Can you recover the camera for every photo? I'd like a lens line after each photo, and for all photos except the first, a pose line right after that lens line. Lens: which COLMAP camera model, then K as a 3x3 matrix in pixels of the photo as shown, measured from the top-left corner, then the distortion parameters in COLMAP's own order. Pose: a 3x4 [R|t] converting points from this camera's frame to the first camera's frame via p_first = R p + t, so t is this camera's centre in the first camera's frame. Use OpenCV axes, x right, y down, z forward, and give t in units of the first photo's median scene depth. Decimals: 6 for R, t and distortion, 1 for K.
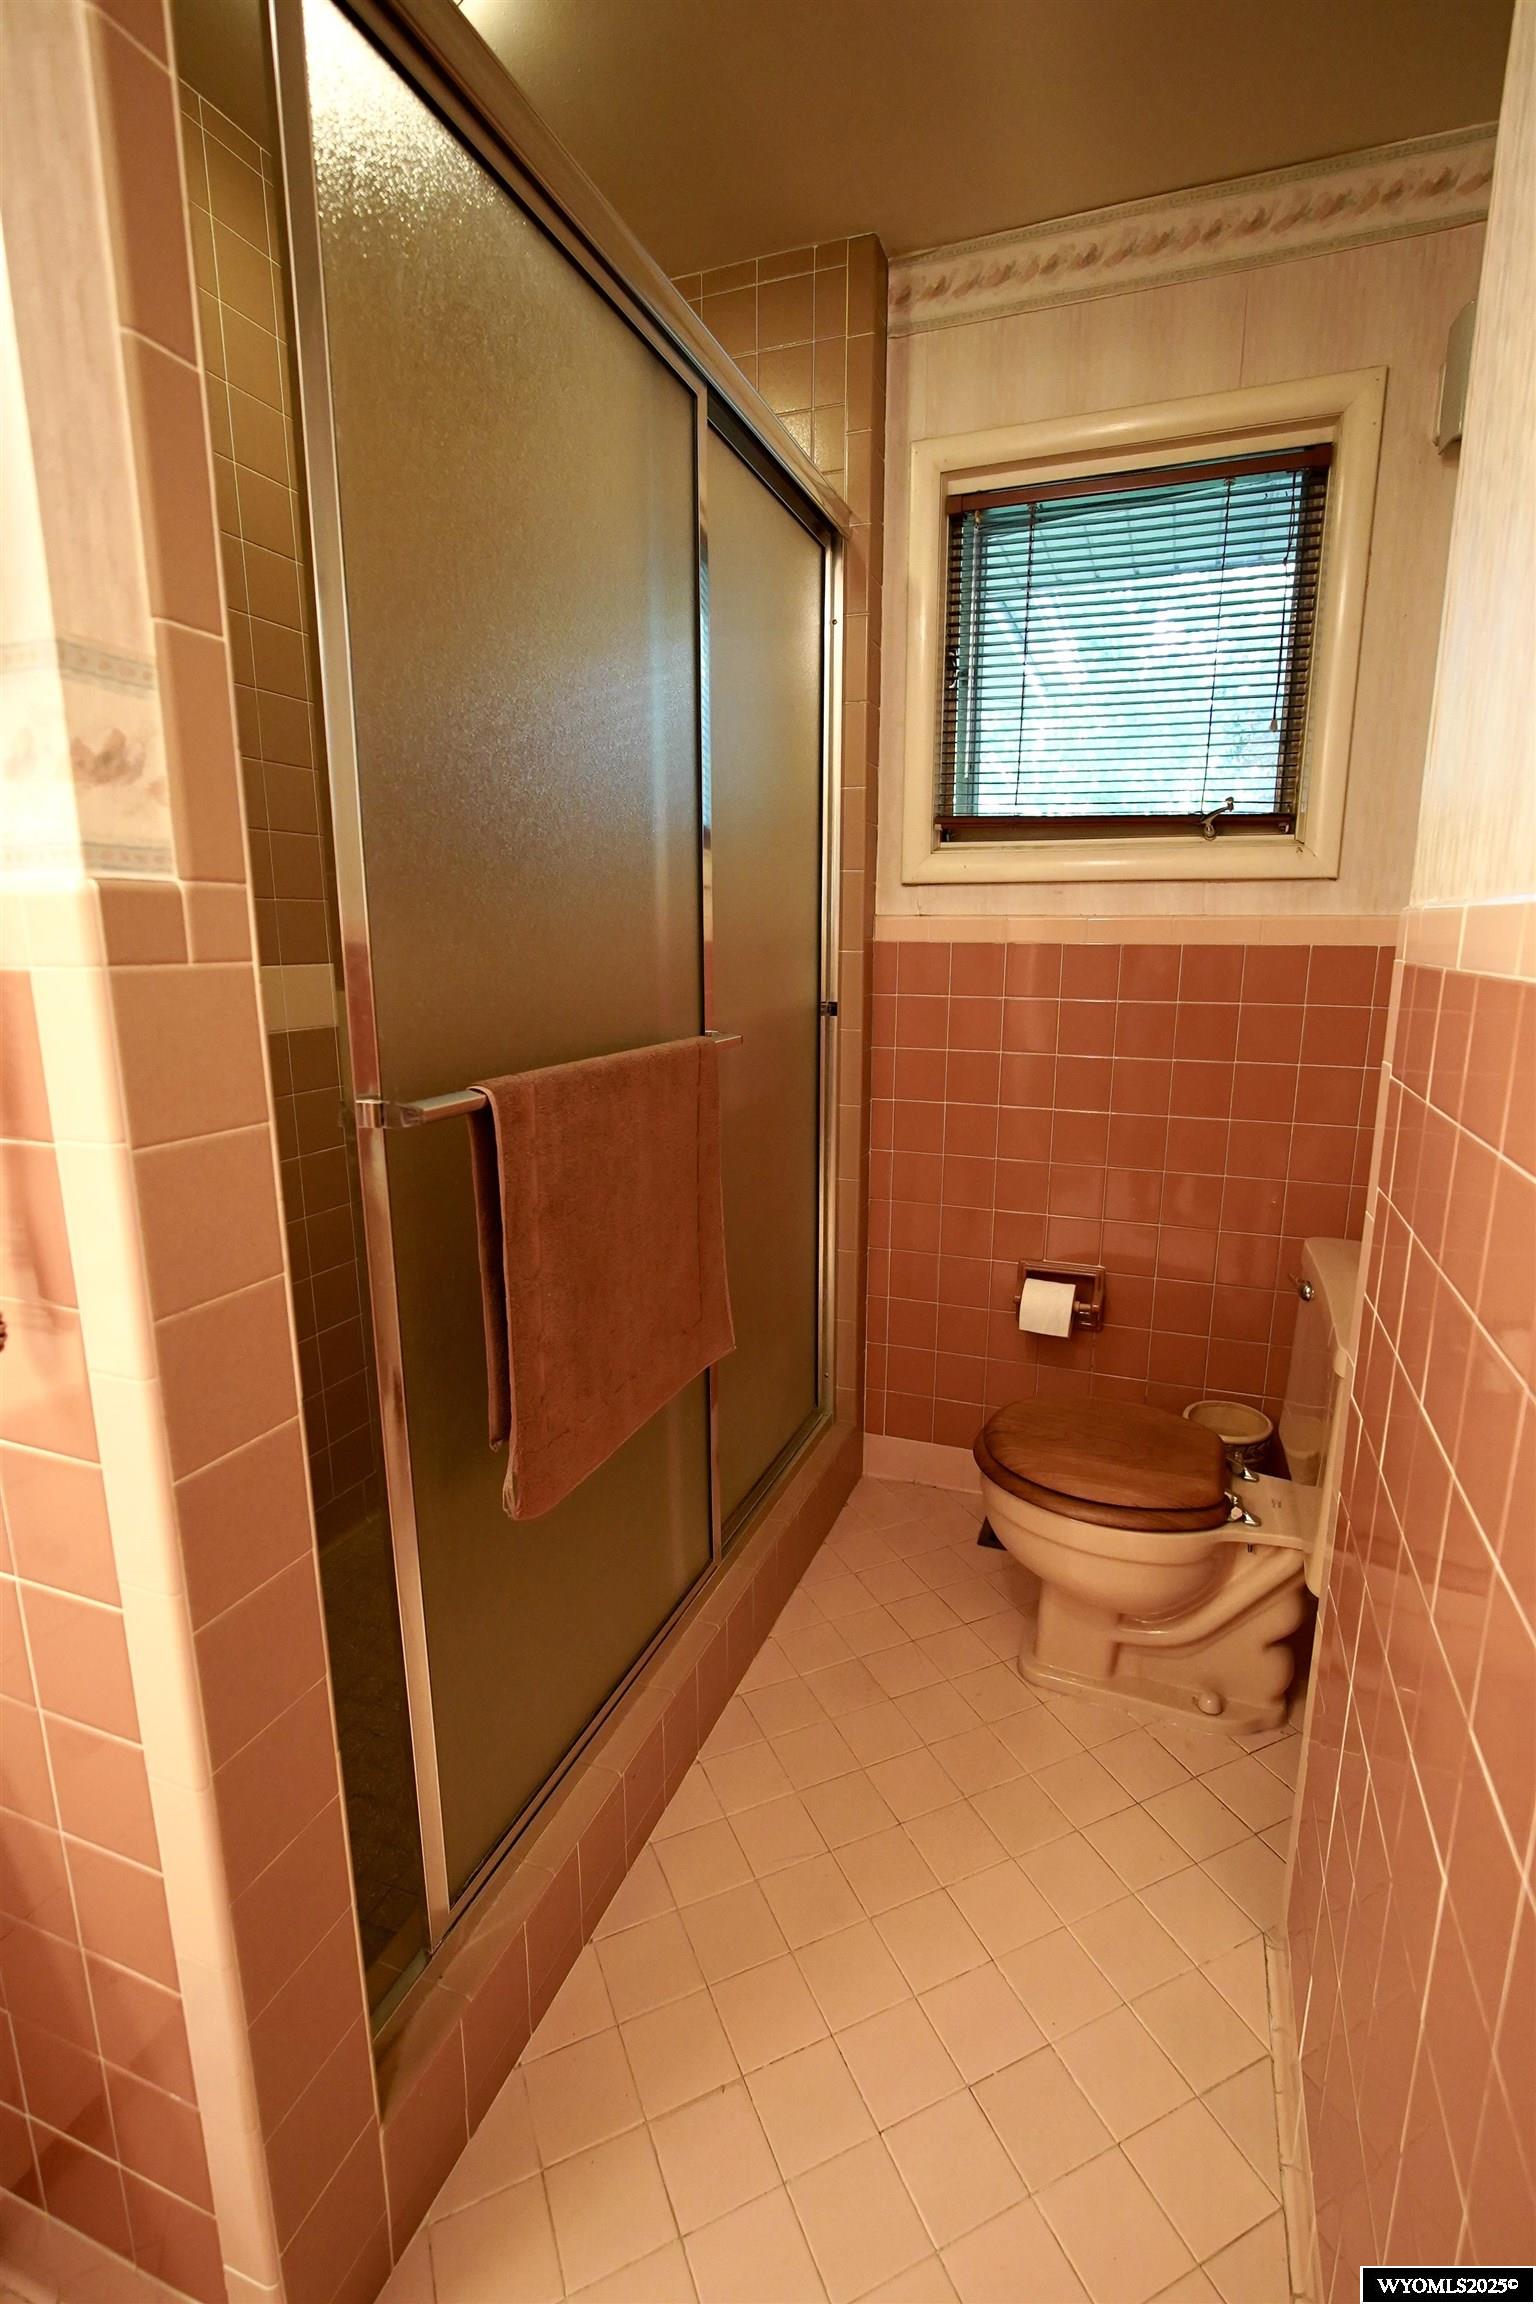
lens RADIAL K [[1071.7, 0, 761.6], [0, 1071.7, 1160.0], [0, 0, 1]] dist [-0.004859, 0.000956]
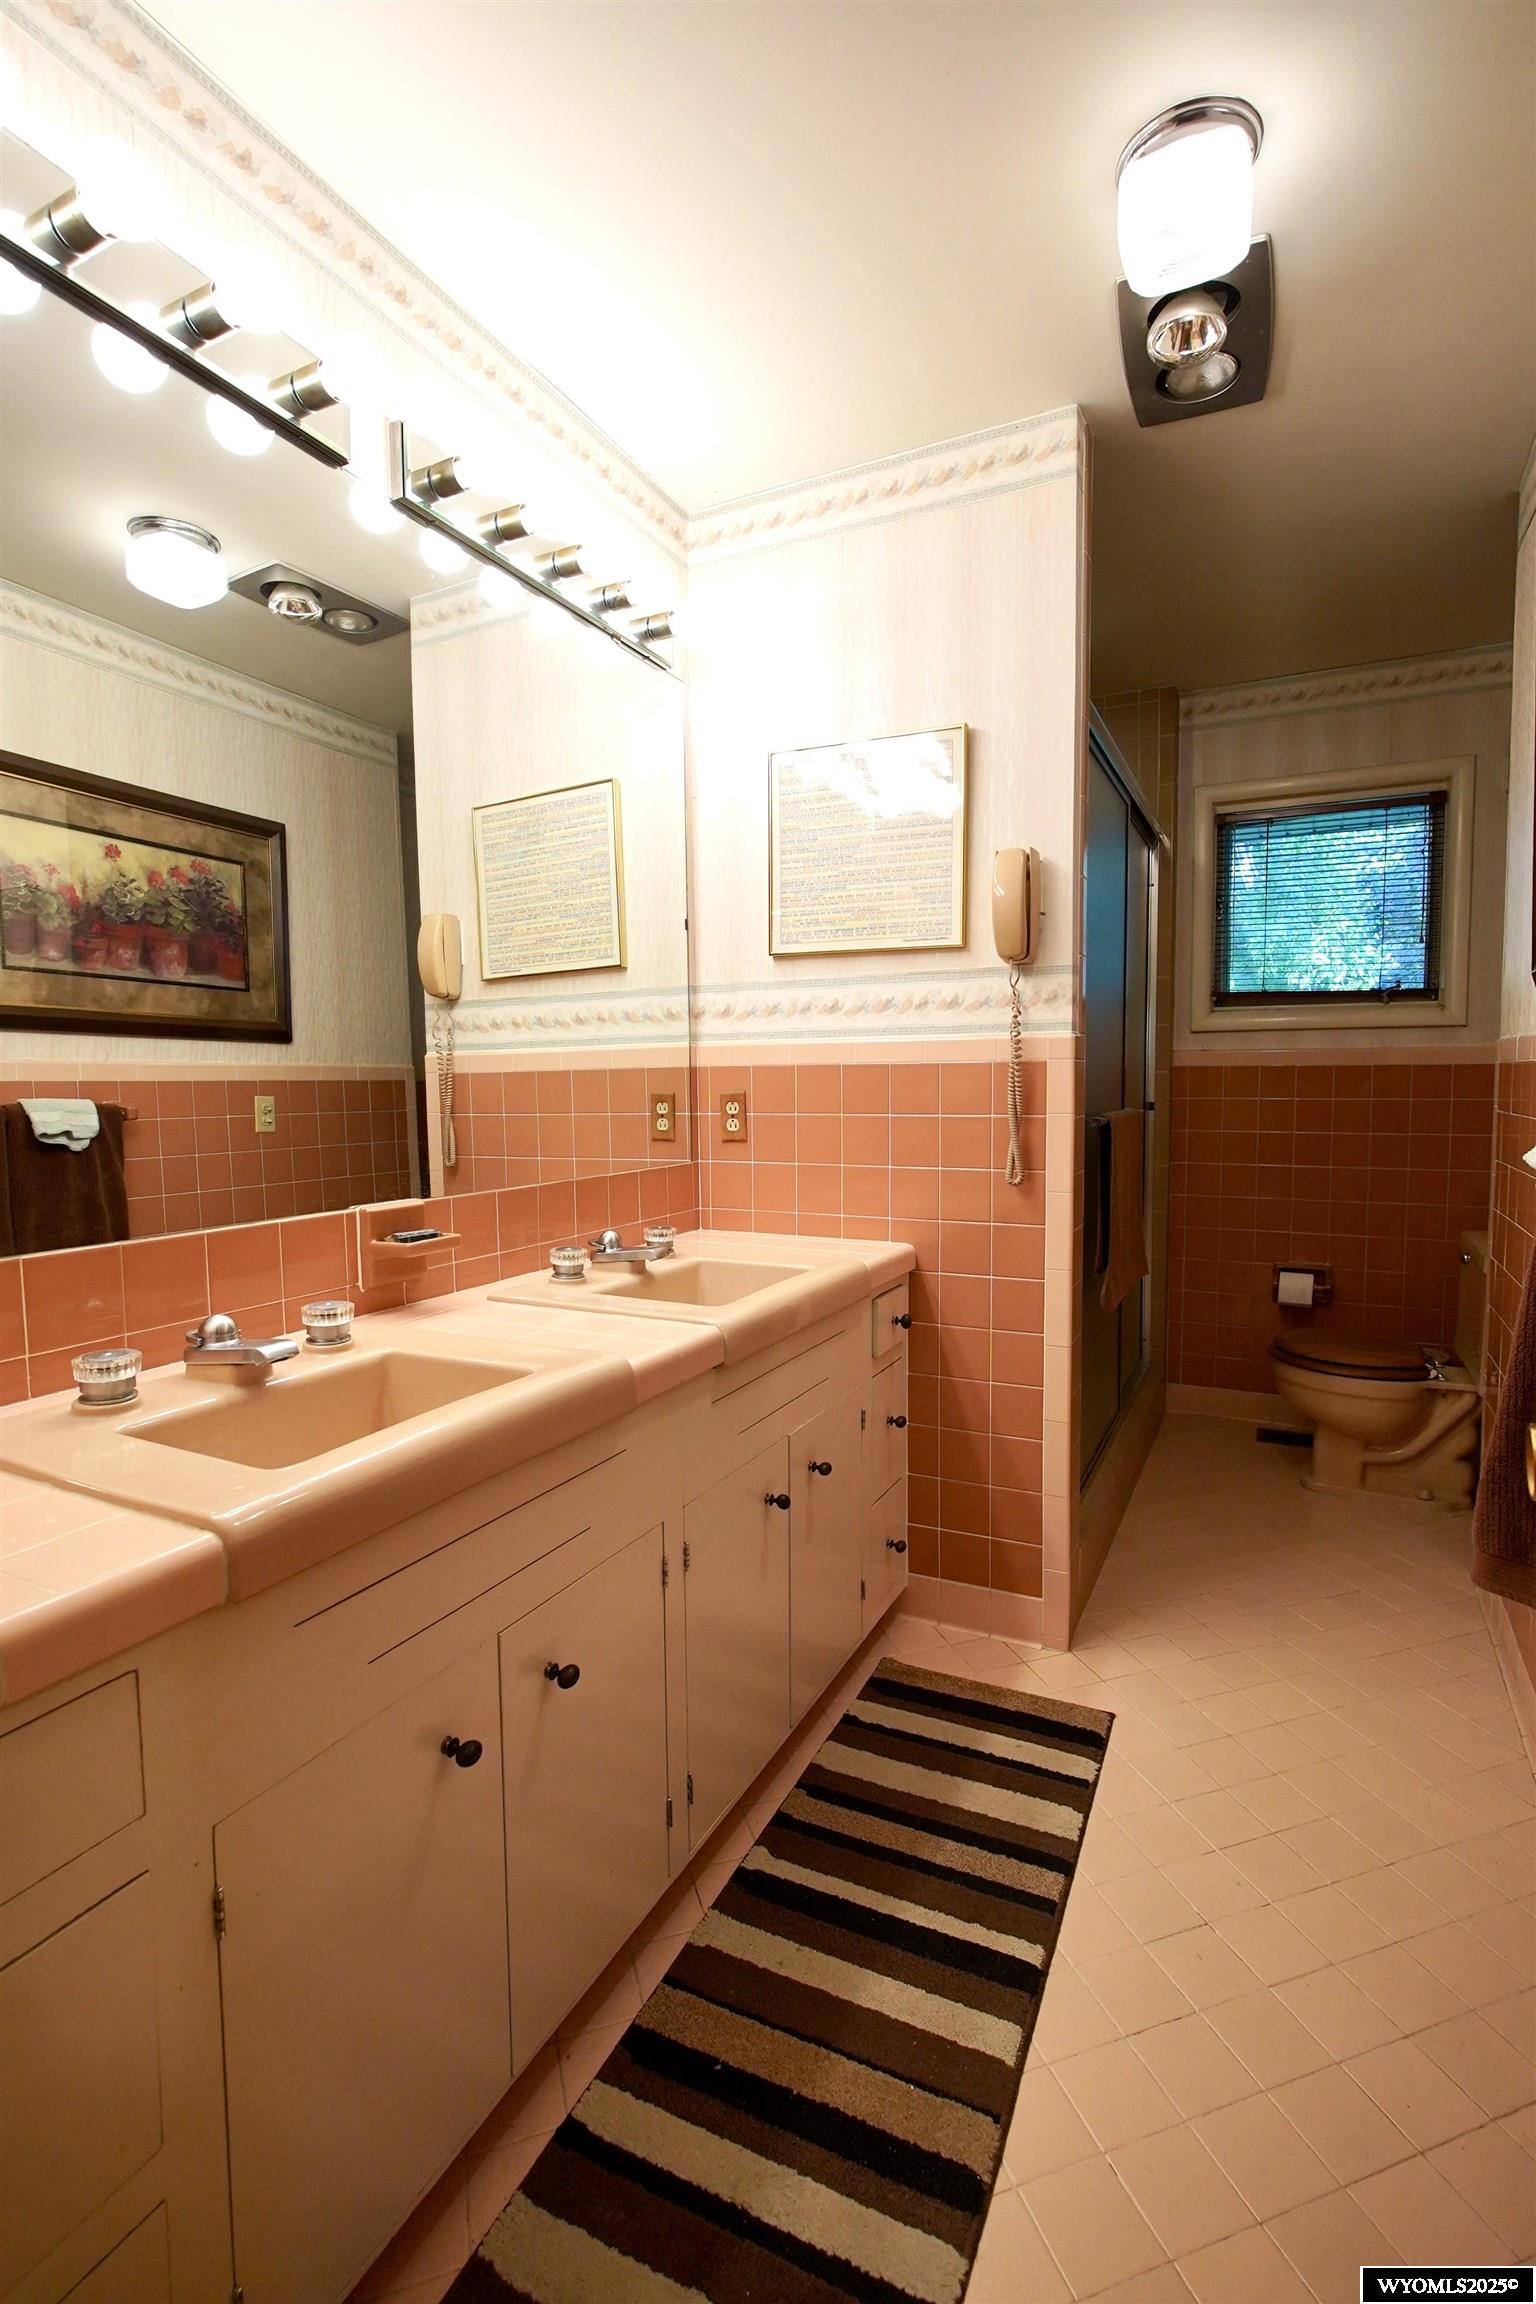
lens RADIAL K [[1071.7, 0, 775.9], [0, 1071.7, 1164.6], [0, 0, 1]] dist [-0.004859, 0.000956]
pose [[0.995964, -0.002749, -0.089707, -0.406152], [-0.008908, 0.991566, -0.129294, 0.187249], [0.089306, 0.129571, 0.987540, -0.753250]]
